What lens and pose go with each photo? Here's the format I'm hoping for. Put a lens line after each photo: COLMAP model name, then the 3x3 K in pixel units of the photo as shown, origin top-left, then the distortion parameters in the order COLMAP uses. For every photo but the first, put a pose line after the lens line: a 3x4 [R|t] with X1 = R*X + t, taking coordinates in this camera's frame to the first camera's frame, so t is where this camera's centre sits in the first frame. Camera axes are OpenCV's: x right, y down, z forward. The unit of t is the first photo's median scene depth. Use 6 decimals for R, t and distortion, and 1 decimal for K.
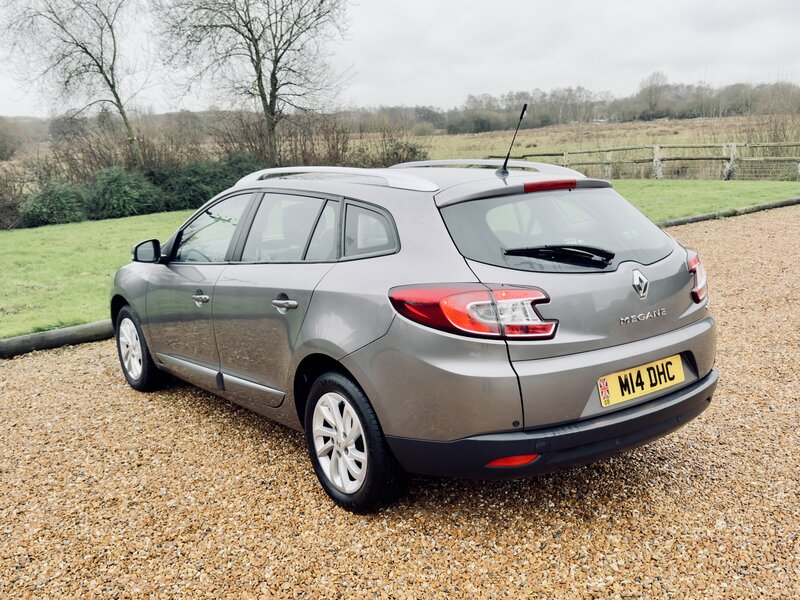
lens RADIAL K [[776.5, 0, 399.9], [0, 776.5, 311.6], [0, 0, 1]] dist [0.181058, -0.383323]
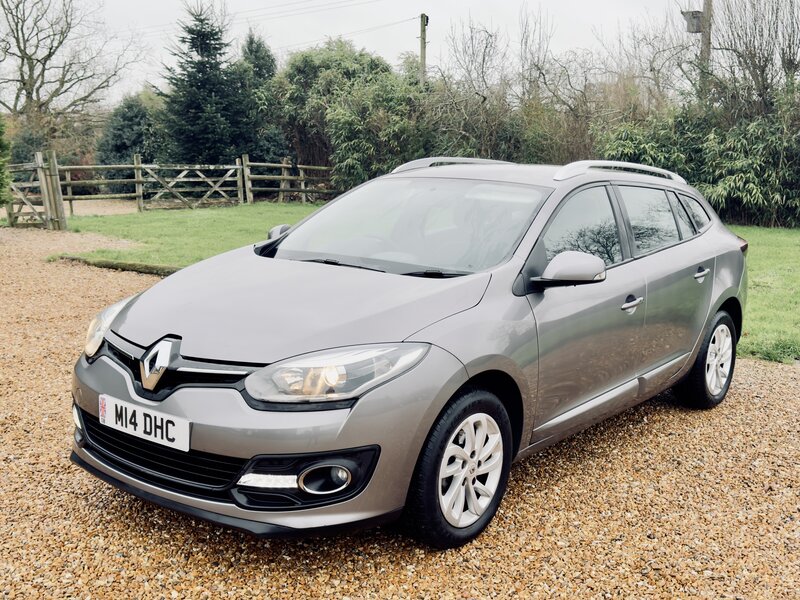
lens RADIAL K [[880.8, 0, 400.9], [0, 880.8, 305.1], [0, 0, 1]] dist [0.194944, -0.428506]
pose [[0.281538, 0.210677, -0.936137, 0.164221], [-0.223579, 0.963150, 0.149516, -0.030878], [0.933139, 0.167206, 0.318266, 0.125203]]
